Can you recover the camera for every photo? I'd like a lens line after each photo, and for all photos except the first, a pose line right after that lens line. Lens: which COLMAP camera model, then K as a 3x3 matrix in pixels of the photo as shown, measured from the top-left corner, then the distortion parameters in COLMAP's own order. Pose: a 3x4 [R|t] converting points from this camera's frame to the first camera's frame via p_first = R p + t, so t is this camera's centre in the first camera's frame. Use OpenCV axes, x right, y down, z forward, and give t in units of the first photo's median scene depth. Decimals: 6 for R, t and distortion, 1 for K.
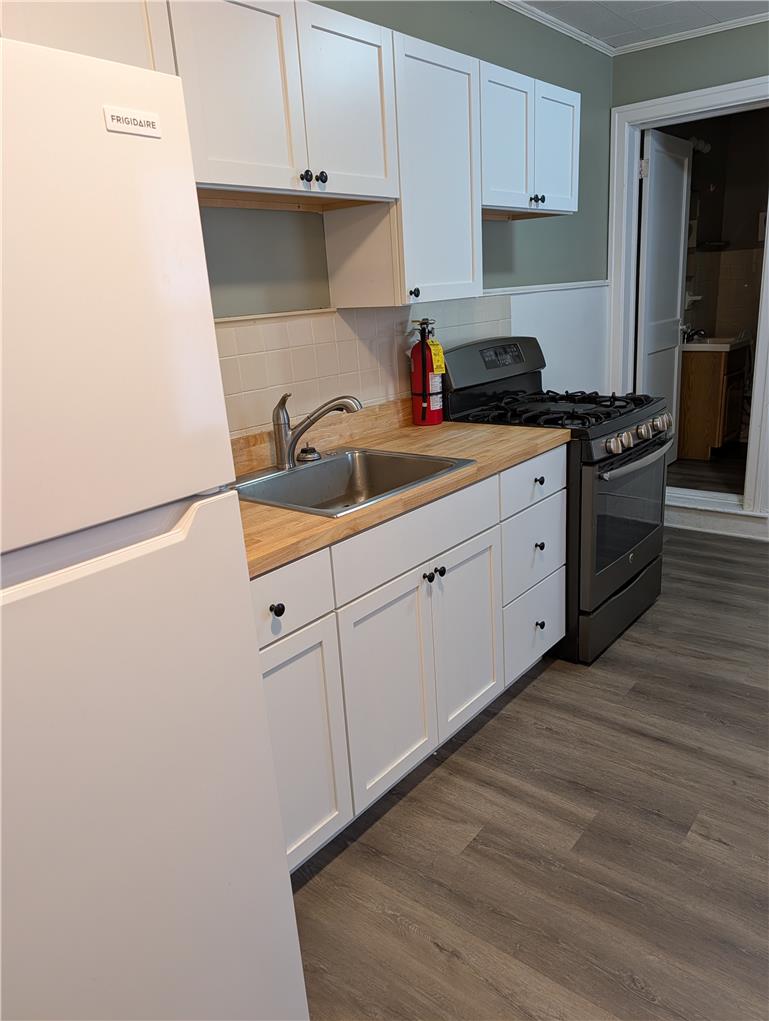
lens RADIAL K [[732.1, 0, 390.2], [0, 732.1, 517.7], [0, 0, 1]] dist [-0.004745, -0.004327]
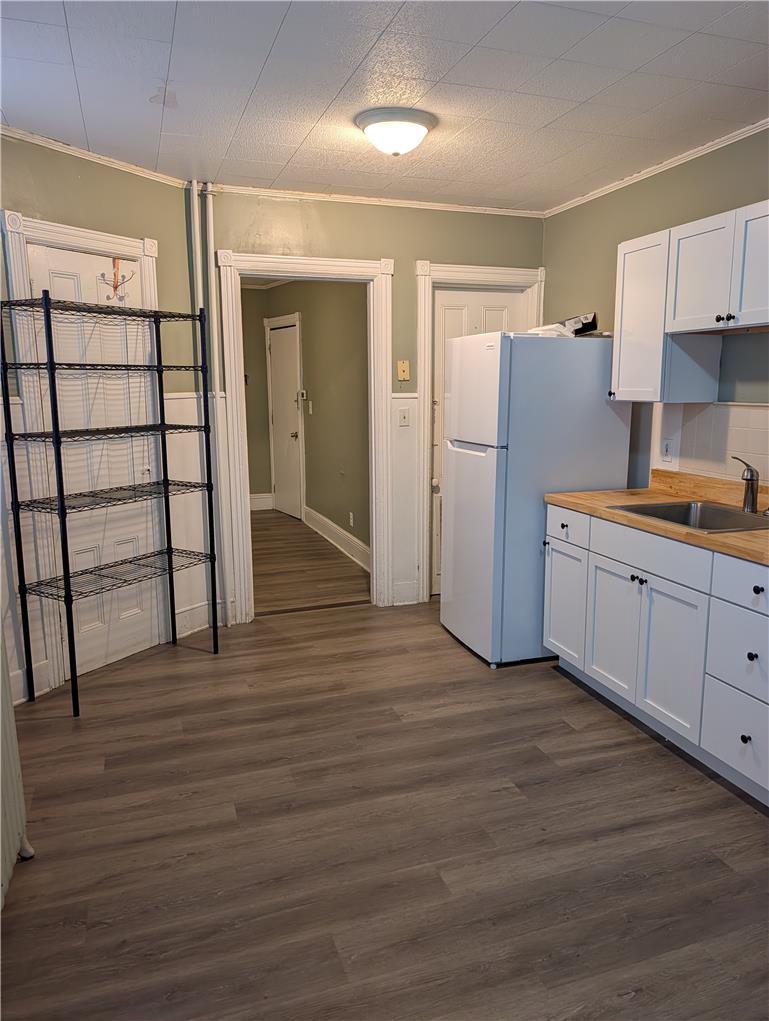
lens RADIAL K [[732.1, 0, 384.5], [0, 732.1, 508.1], [0, 0, 1]] dist [-0.004745, -0.004327]
pose [[-0.540320, 0.208663, -0.815178, 1.504681], [-0.209988, 0.904679, 0.370758, -0.491858], [0.814837, 0.371505, -0.444999, 1.171194]]
